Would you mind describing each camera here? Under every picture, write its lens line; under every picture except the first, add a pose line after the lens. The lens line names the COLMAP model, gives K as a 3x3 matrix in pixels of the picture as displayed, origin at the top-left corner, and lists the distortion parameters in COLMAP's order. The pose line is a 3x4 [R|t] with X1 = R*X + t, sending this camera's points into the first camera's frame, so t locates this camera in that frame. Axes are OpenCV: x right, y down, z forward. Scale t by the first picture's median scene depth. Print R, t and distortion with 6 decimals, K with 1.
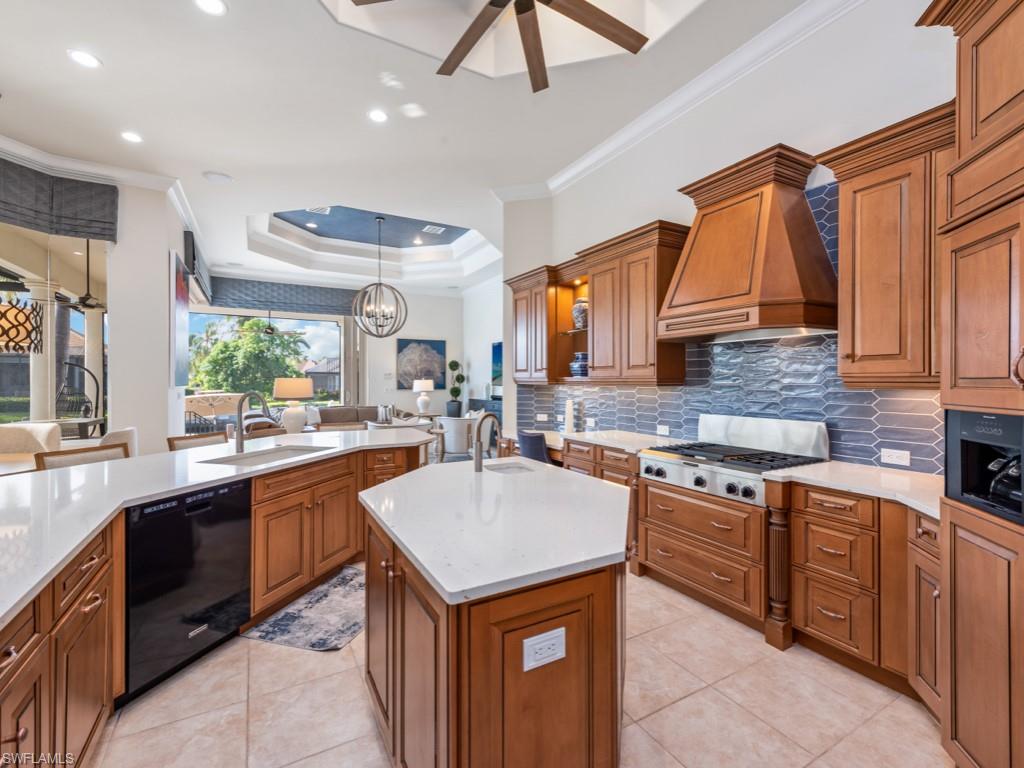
lens RADIAL K [[457.8, 0, 514.3], [0, 457.8, 389.2], [0, 0, 1]] dist [0.001965, 0.000058]
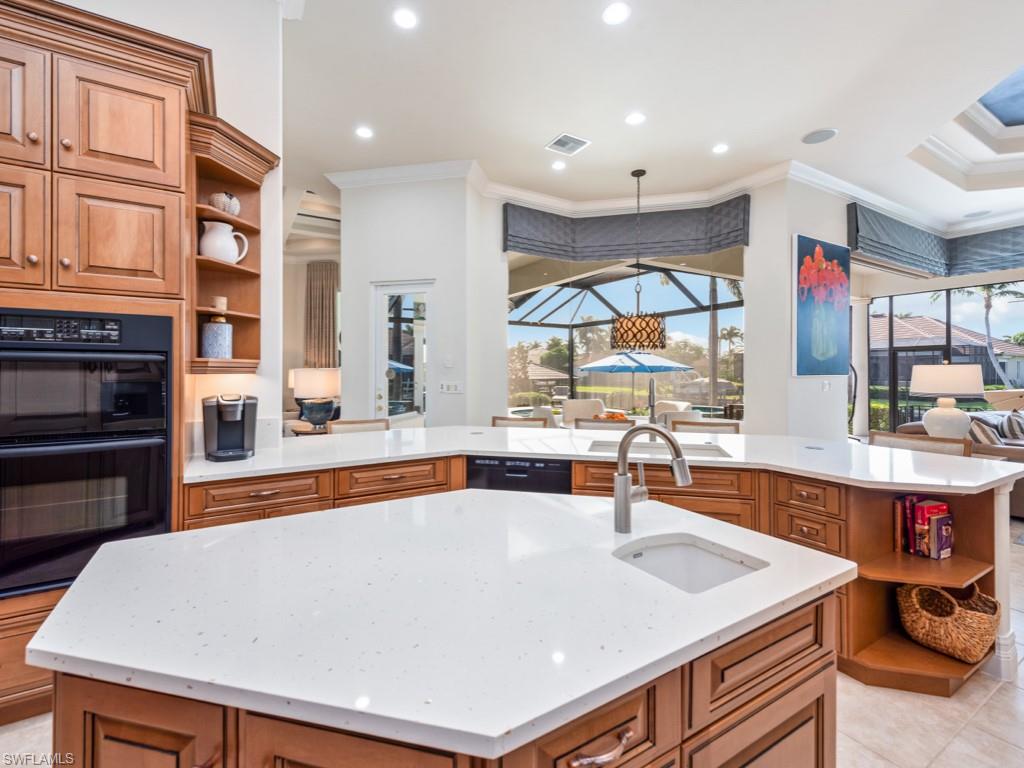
lens RADIAL K [[455.0, 0, 510.0], [0, 455.0, 373.2], [0, 0, 1]] dist [0.000853, -0.000085]
pose [[0.015872, 0.000158, -0.999874, 0.218842], [-0.016577, 0.999863, -0.000105, -0.000320], [0.999737, 0.016577, 0.015872, 0.417053]]
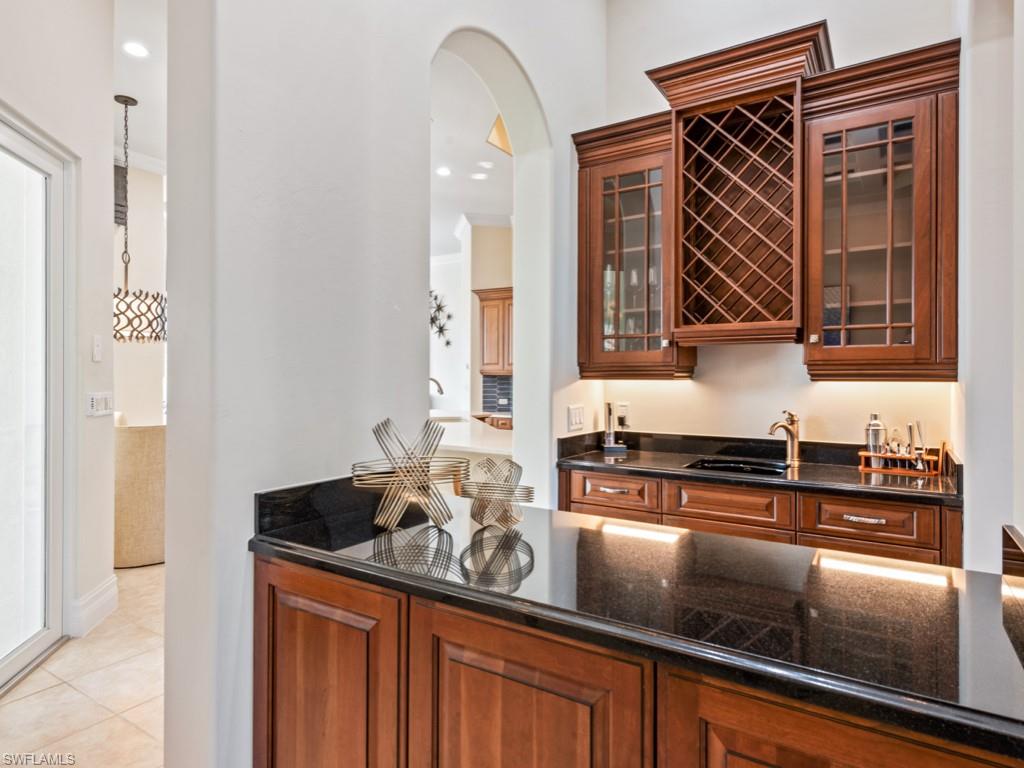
lens RADIAL K [[575.5, 0, 516.9], [0, 575.5, 377.6], [0, 0, 1]] dist [0.023185, 0.000106]
pose [[0.873731, 0.001404, 0.486407, -0.701417], [0.006028, 0.999888, -0.013714, 0.018785], [-0.486372, 0.014915, 0.873625, -0.415849]]
